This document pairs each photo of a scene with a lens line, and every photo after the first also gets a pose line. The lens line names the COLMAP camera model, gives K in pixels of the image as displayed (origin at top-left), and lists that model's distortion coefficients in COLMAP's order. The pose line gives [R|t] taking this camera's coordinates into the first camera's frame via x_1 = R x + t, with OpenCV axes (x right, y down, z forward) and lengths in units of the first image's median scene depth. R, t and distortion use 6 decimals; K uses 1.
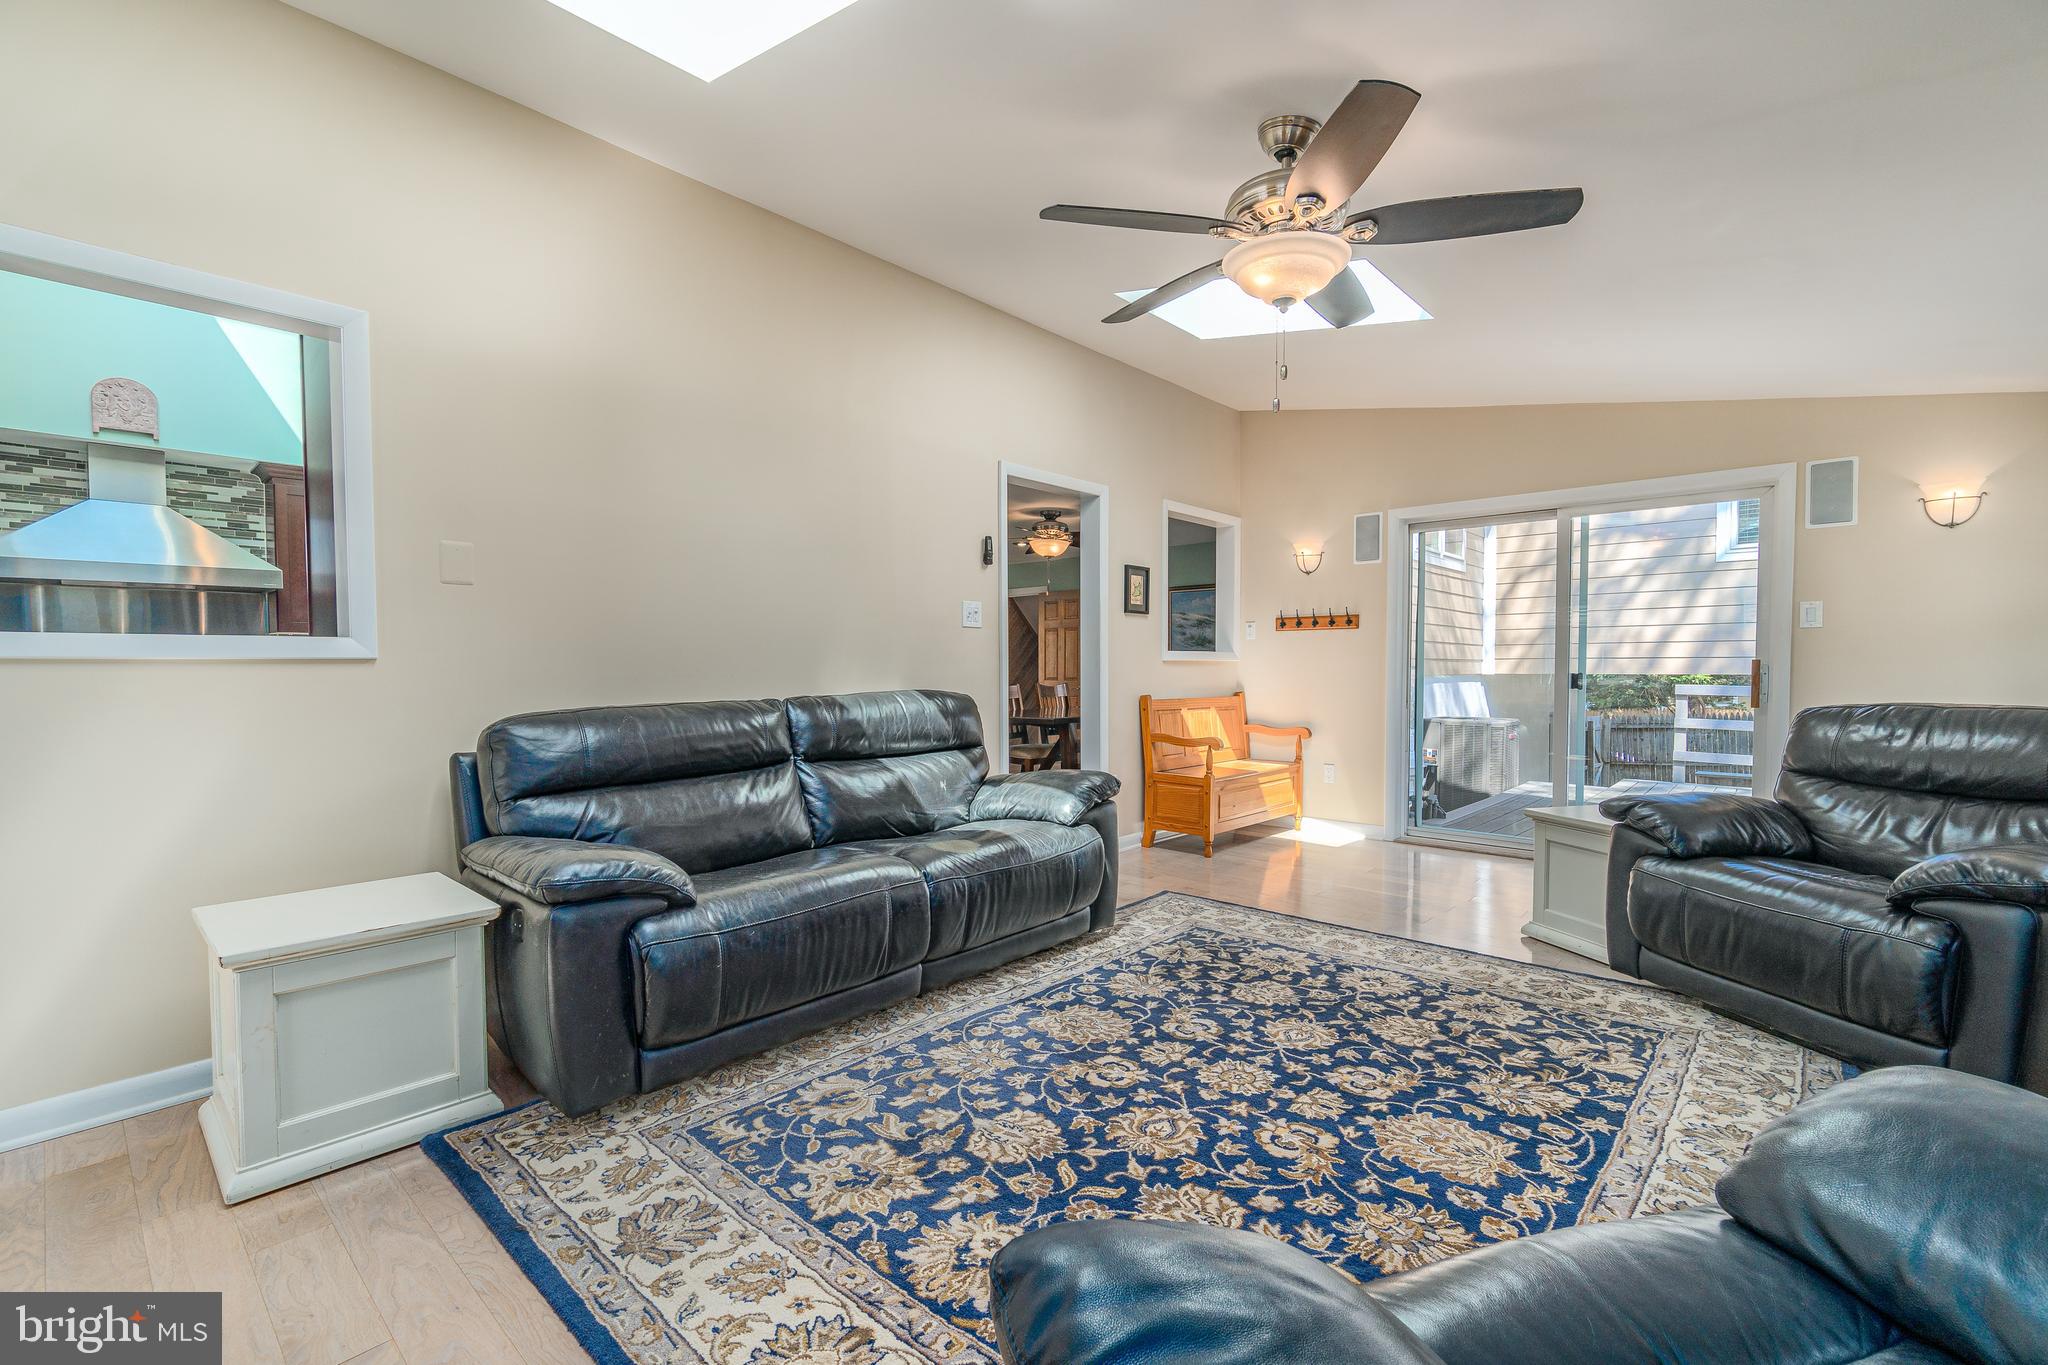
lens RADIAL K [[894.4, 0, 1022.2], [0, 894.4, 678.3], [0, 0, 1]] dist [-0.003327, 0.001214]
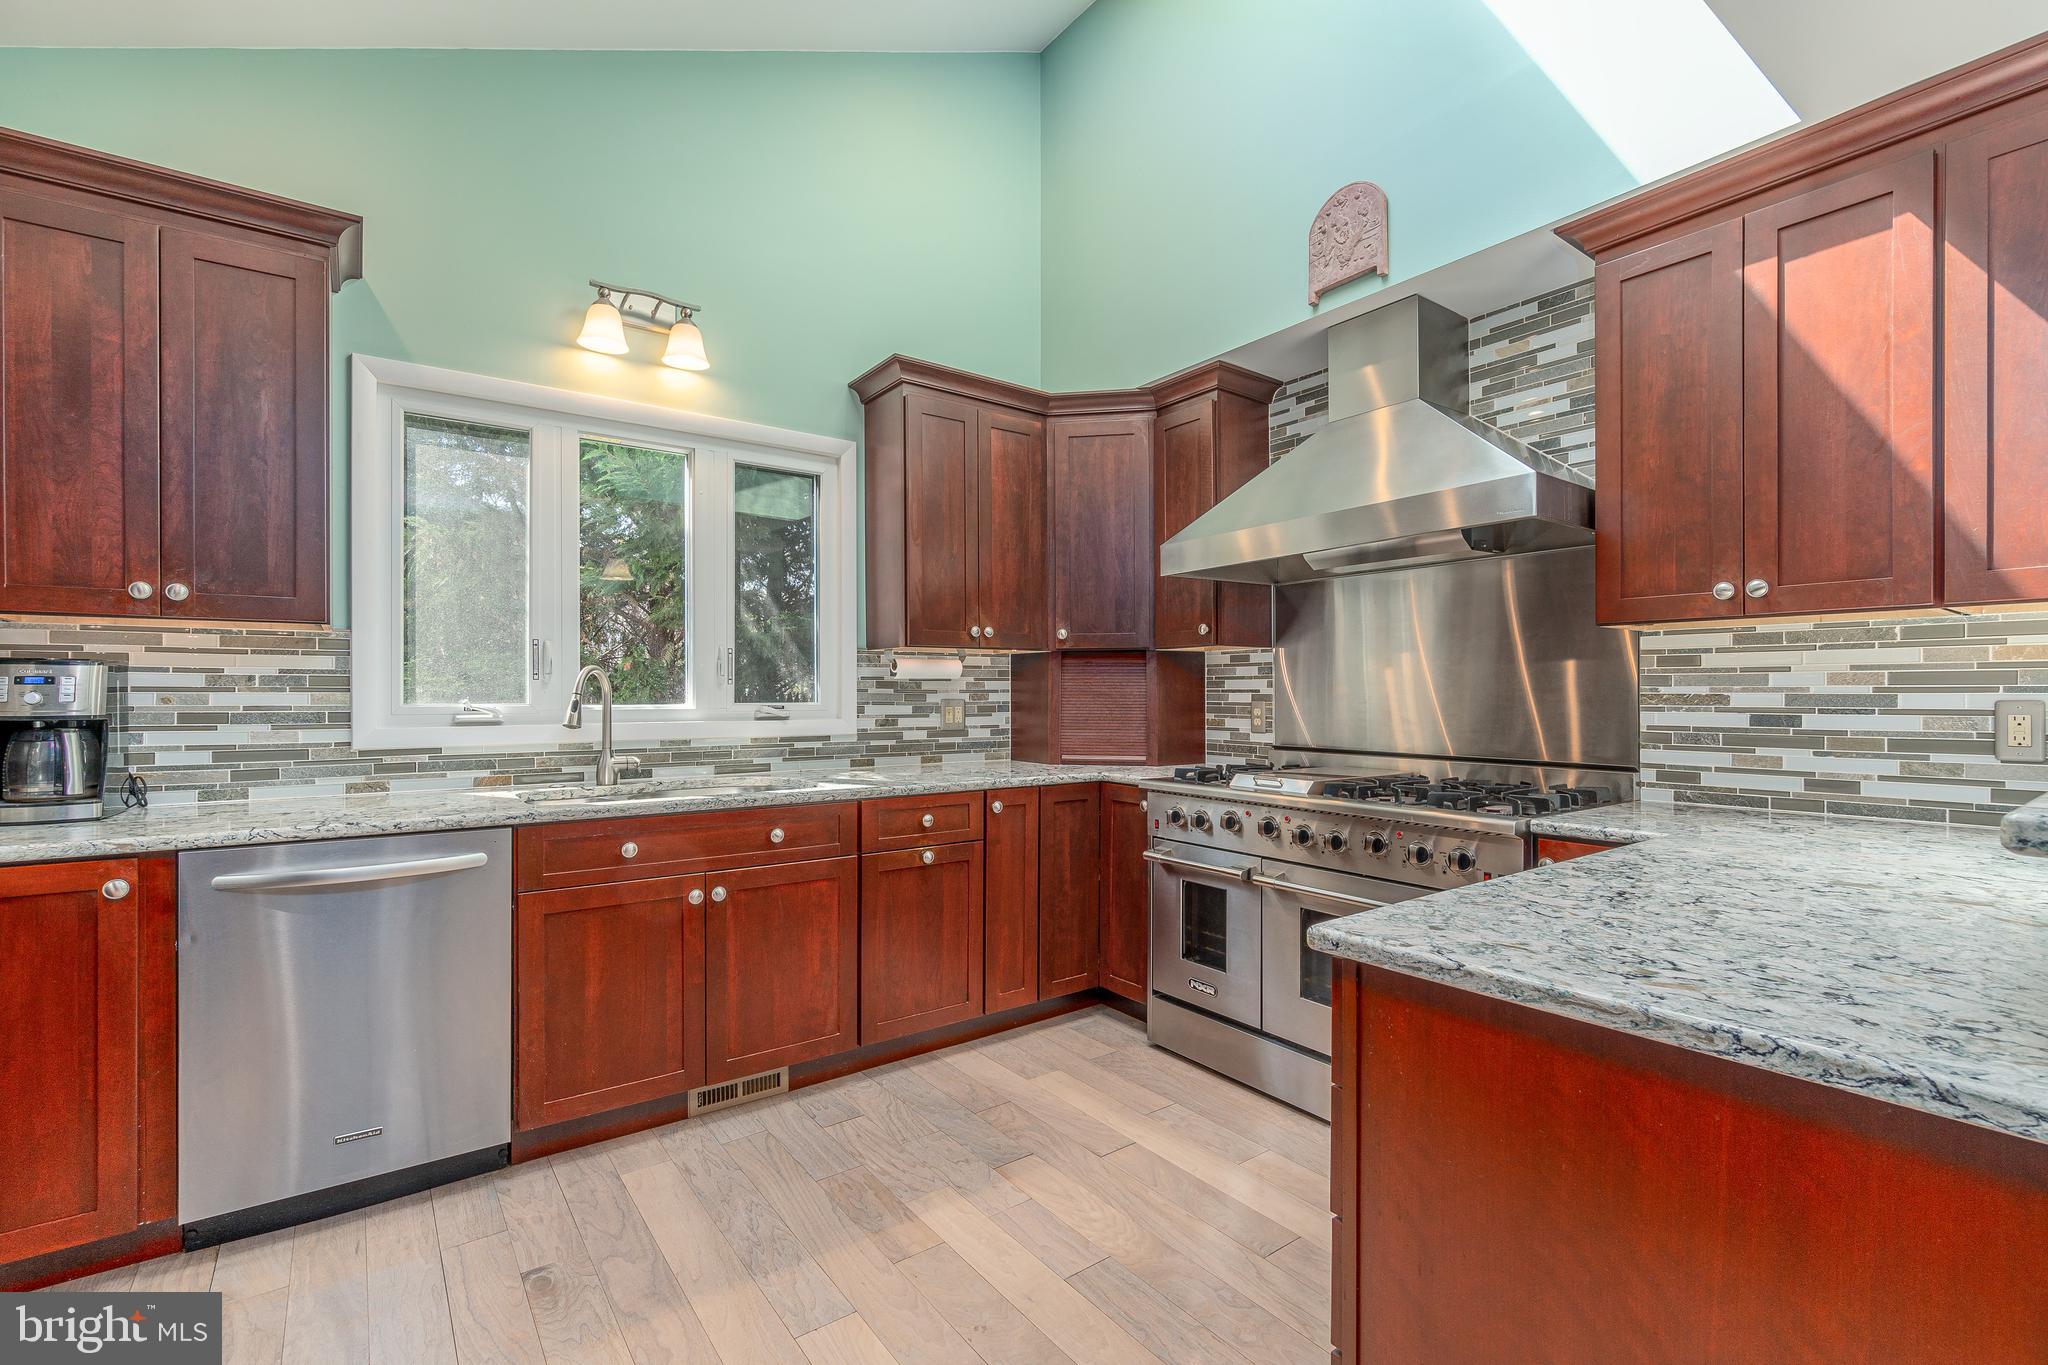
lens RADIAL K [[894.4, 0, 1020.0], [0, 894.4, 695.6], [0, 0, 1]] dist [-0.003327, 0.001214]
pose [[-0.180031, 0.005813, -0.983644, -0.408719], [-0.002181, 0.999978, 0.006309, -0.023295], [0.983658, 0.003281, -0.180015, 0.869802]]
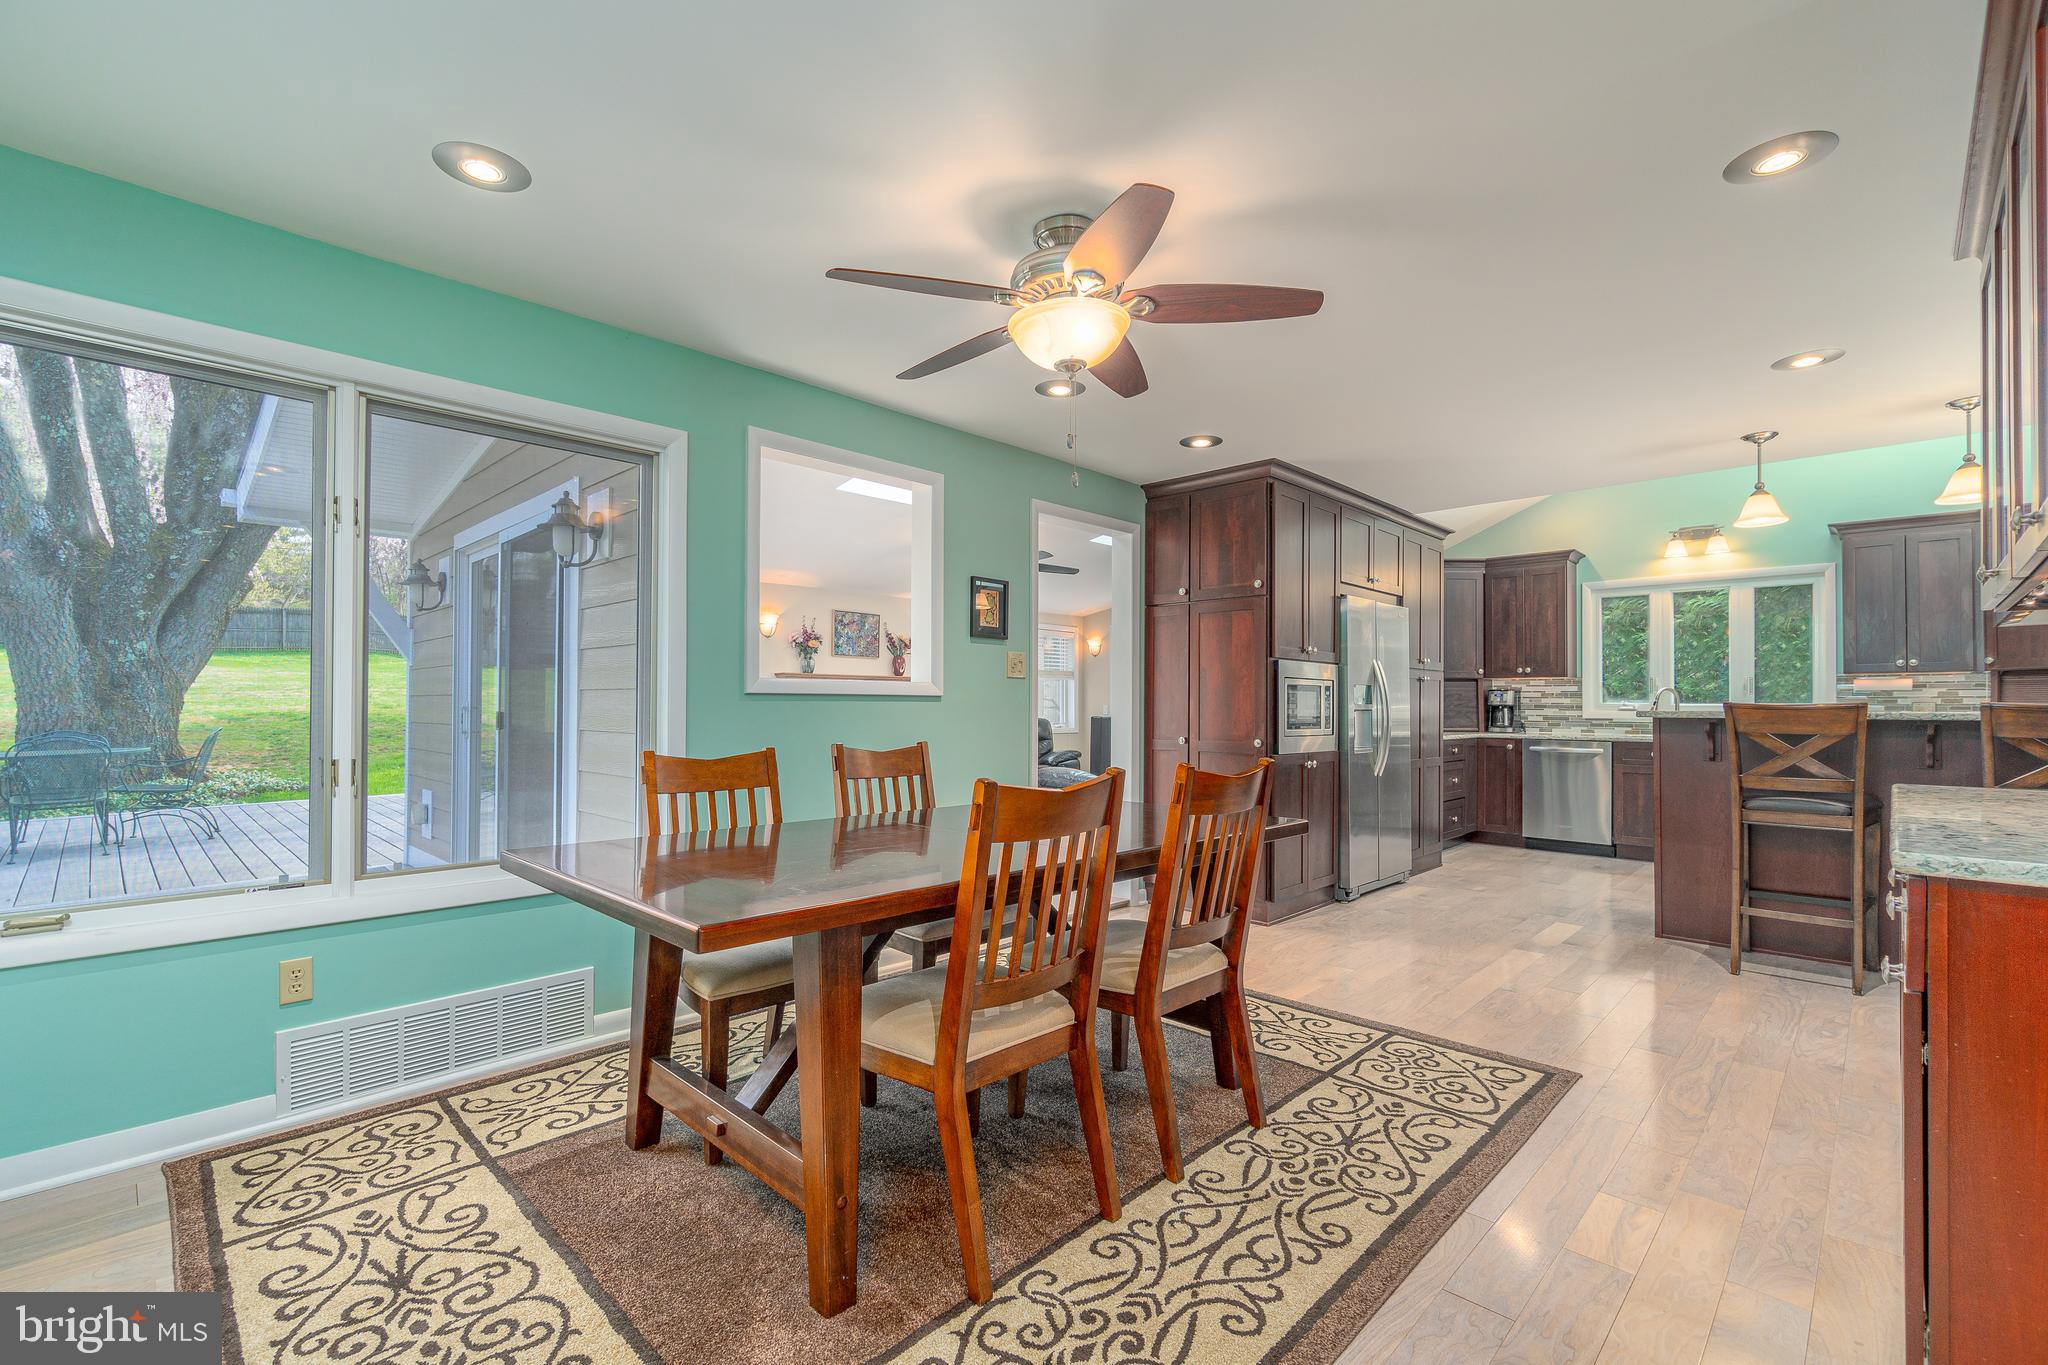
lens RADIAL K [[894.4, 0, 1033.9], [0, 894.4, 694.7], [0, 0, 1]] dist [-0.003327, 0.001214]
pose [[-0.999974, -0.001932, 0.007019, 0.051714], [-0.001993, 0.999960, -0.008776, -0.012728], [-0.007001, -0.008790, -0.999937, 1.871508]]
